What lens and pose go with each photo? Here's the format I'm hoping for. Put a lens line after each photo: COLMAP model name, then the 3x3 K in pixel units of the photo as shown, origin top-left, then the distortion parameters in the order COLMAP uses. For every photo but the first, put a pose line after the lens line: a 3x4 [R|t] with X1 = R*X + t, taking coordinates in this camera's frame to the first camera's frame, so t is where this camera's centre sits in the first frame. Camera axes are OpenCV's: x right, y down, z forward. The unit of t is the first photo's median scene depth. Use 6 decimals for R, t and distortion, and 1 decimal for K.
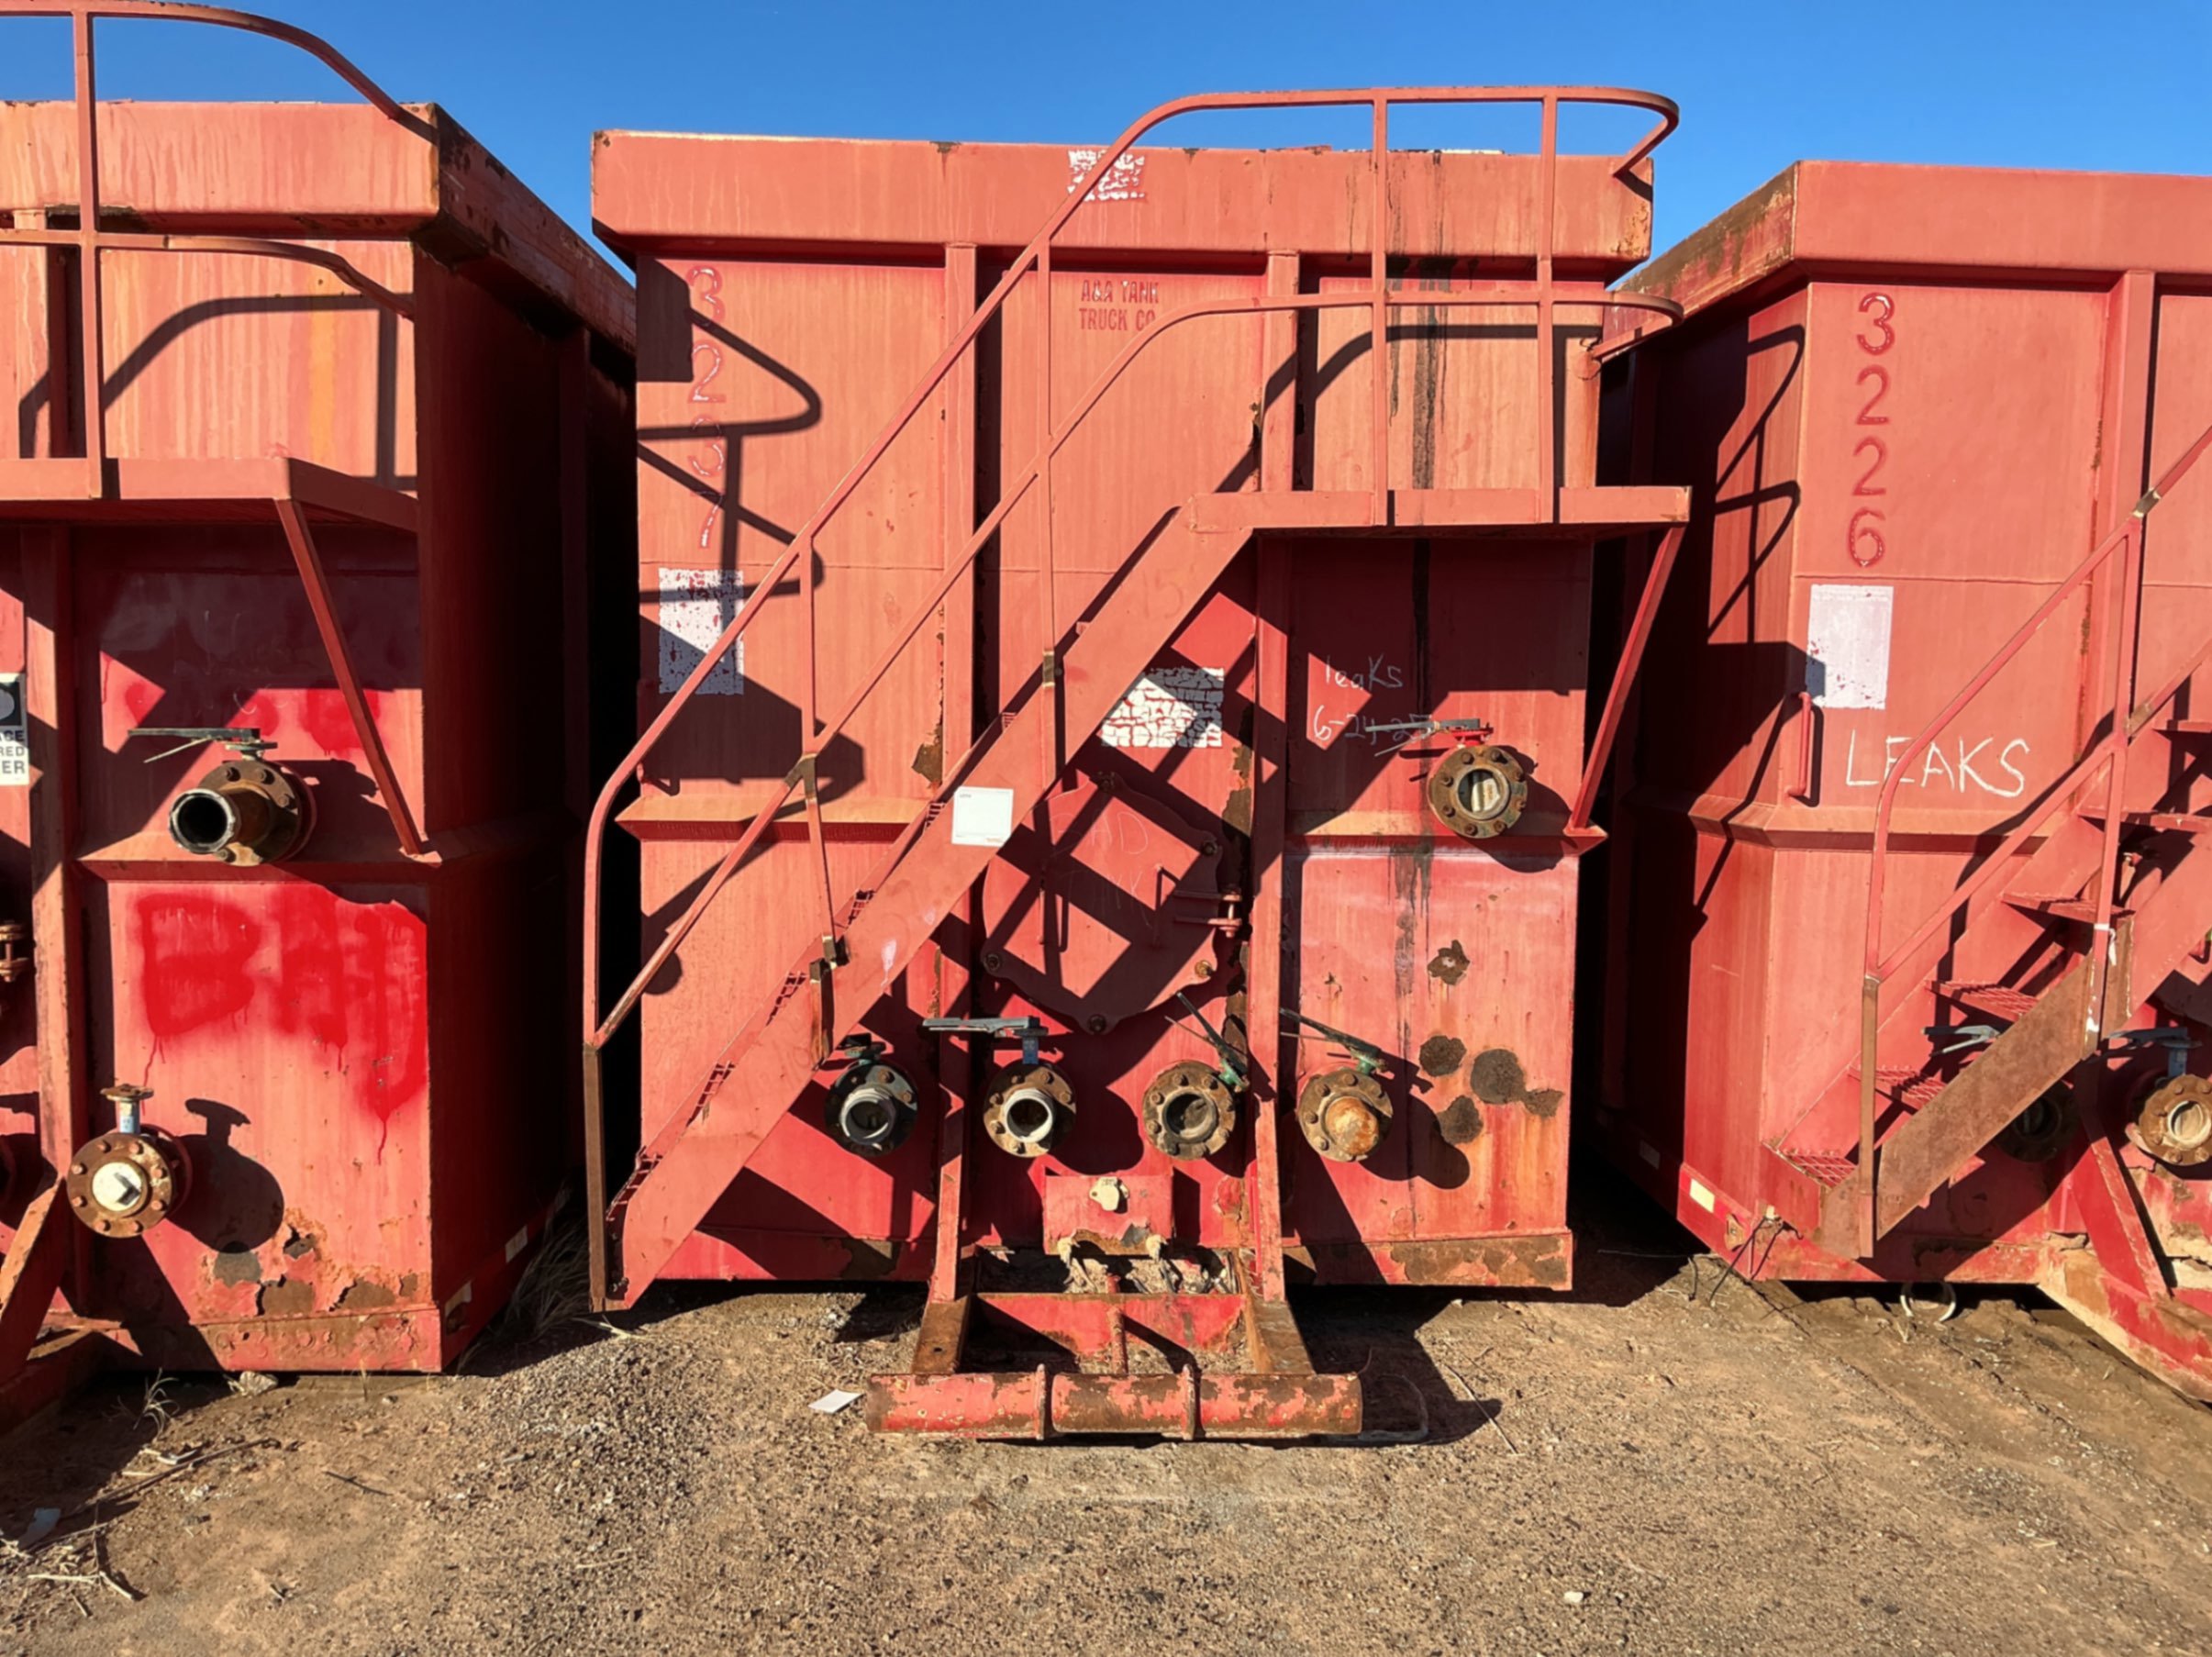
lens RADIAL K [[1585.8, 0, 1113.4], [0, 1585.8, 891.1], [0, 0, 1]] dist [0.071328, -0.071760]
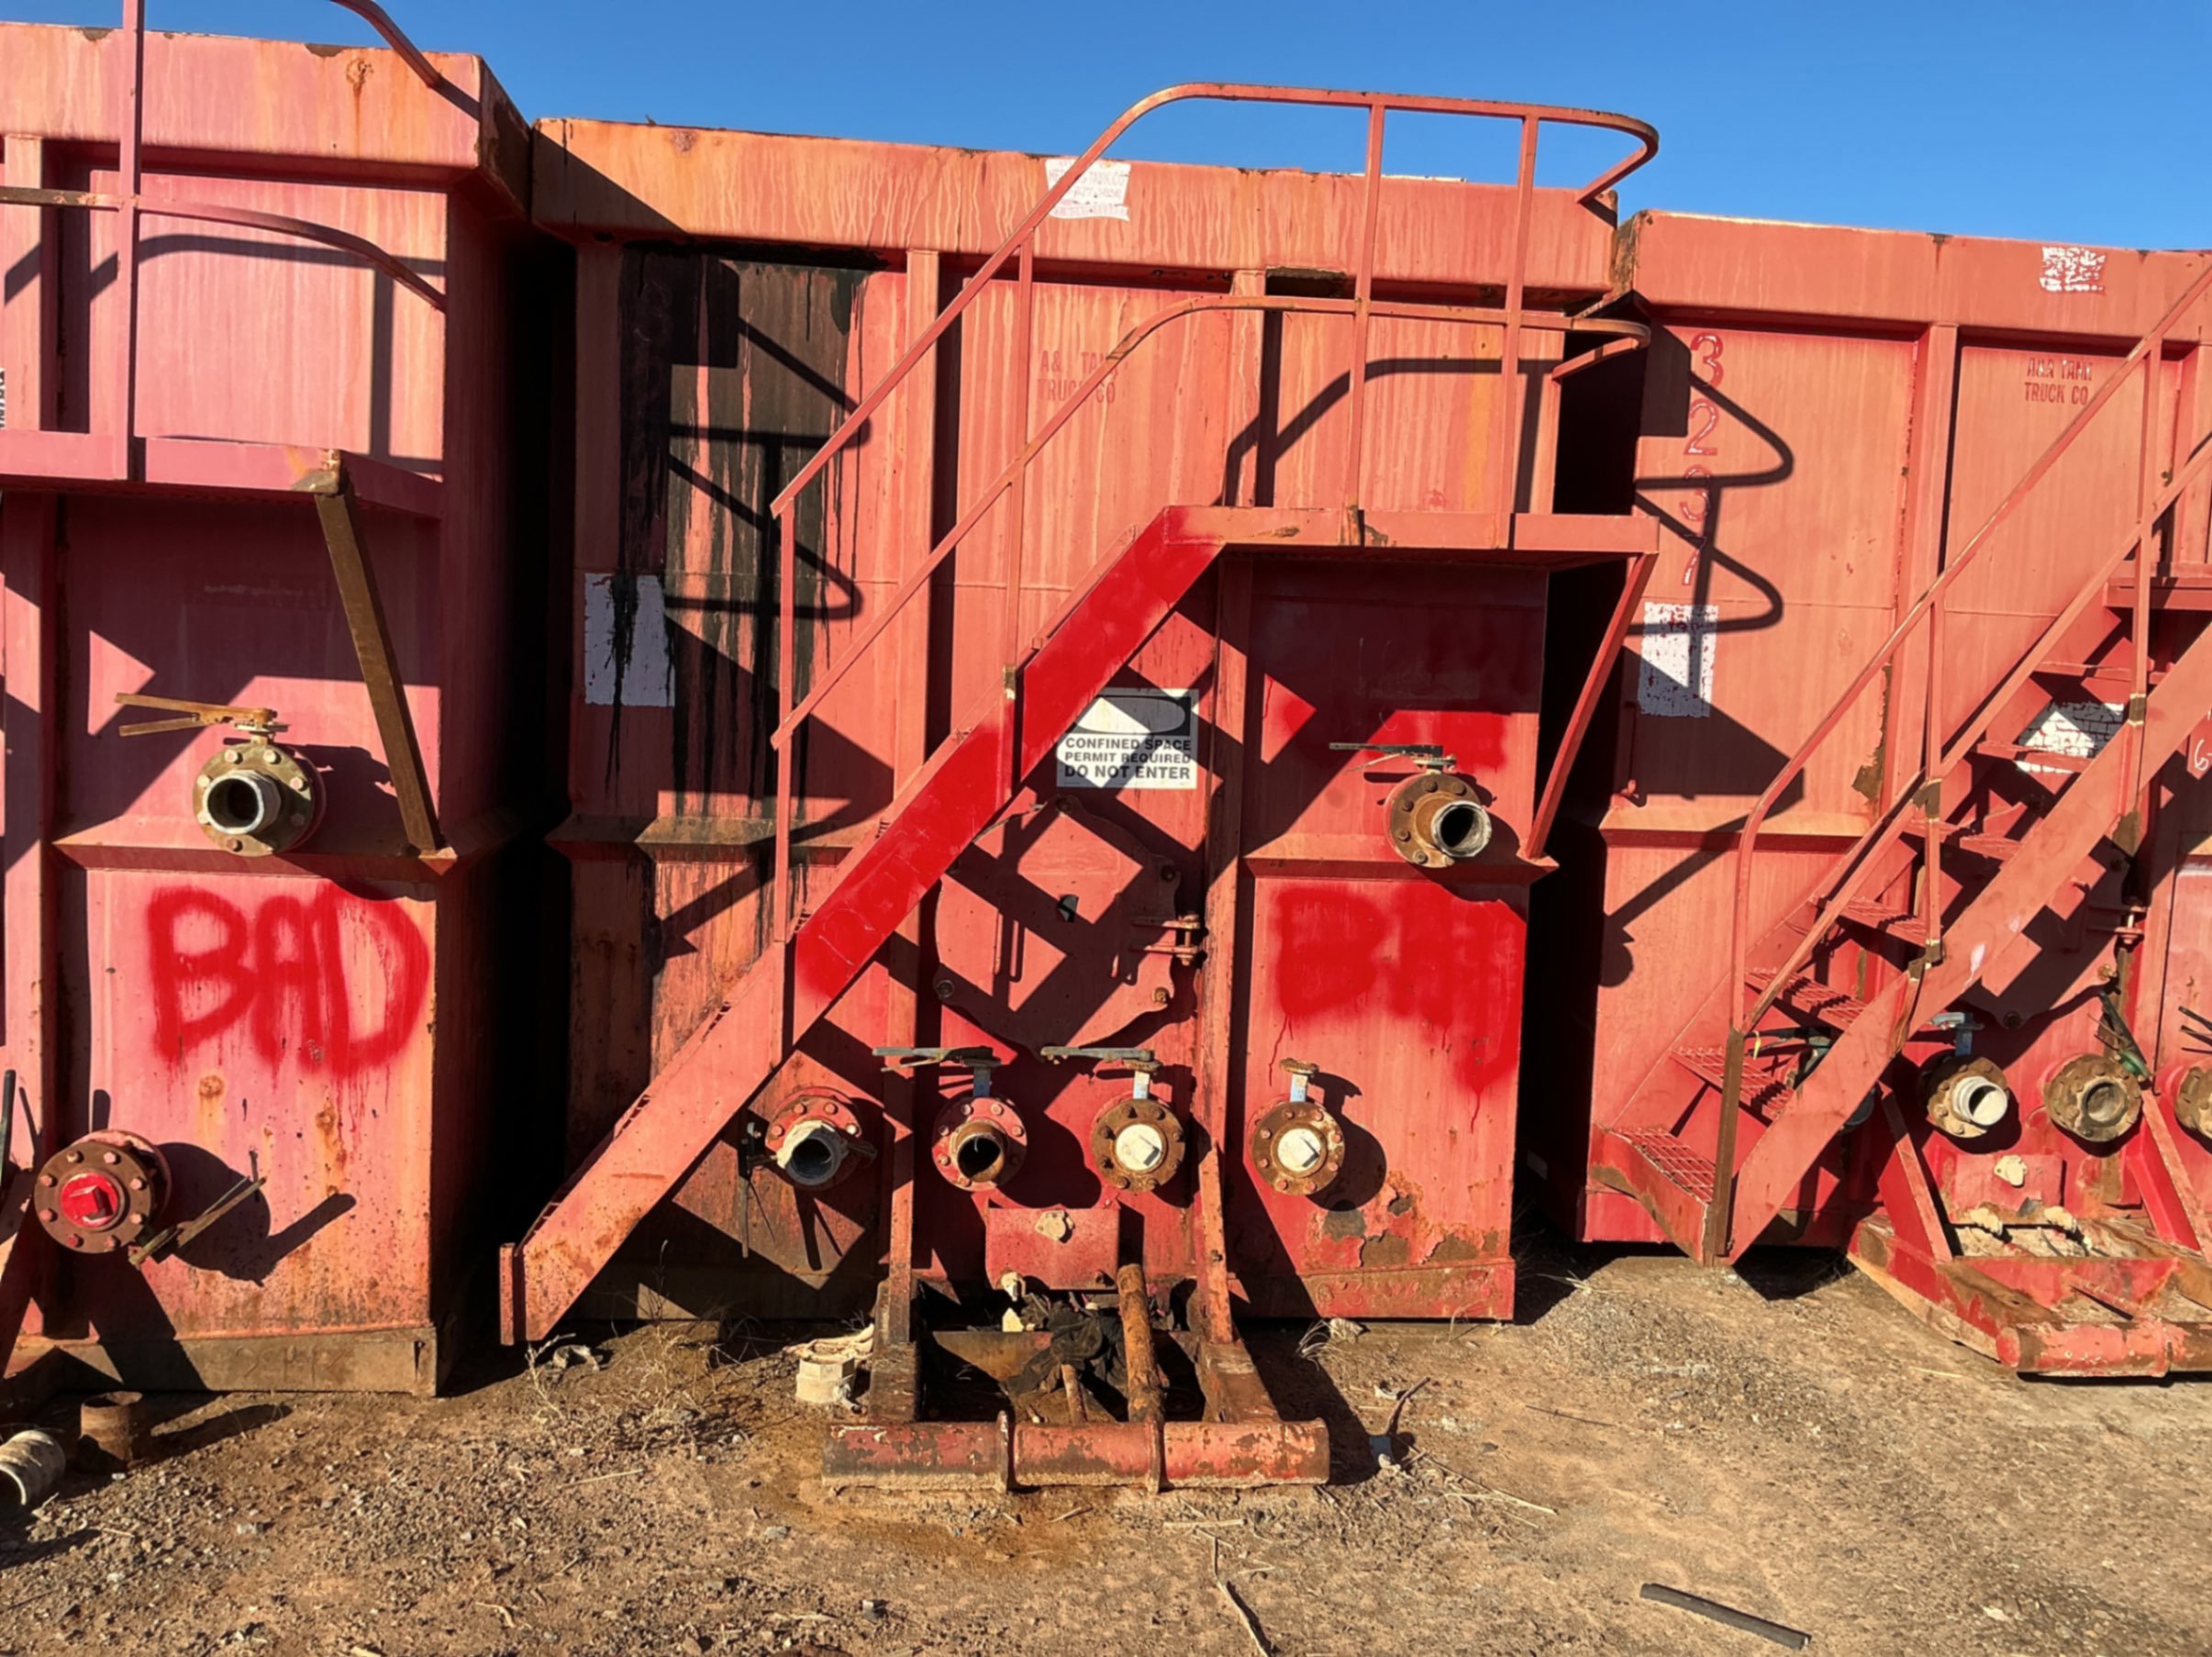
lens RADIAL K [[1615.1, 0, 1101.6], [0, 1615.1, 921.6], [0, 0, 1]] dist [0.082184, -0.104219]
pose [[0.996597, 0.015212, 0.081011, -0.746057], [-0.015820, 0.999851, 0.006871, 0.017158], [-0.080894, -0.008130, 0.996690, -0.100096]]
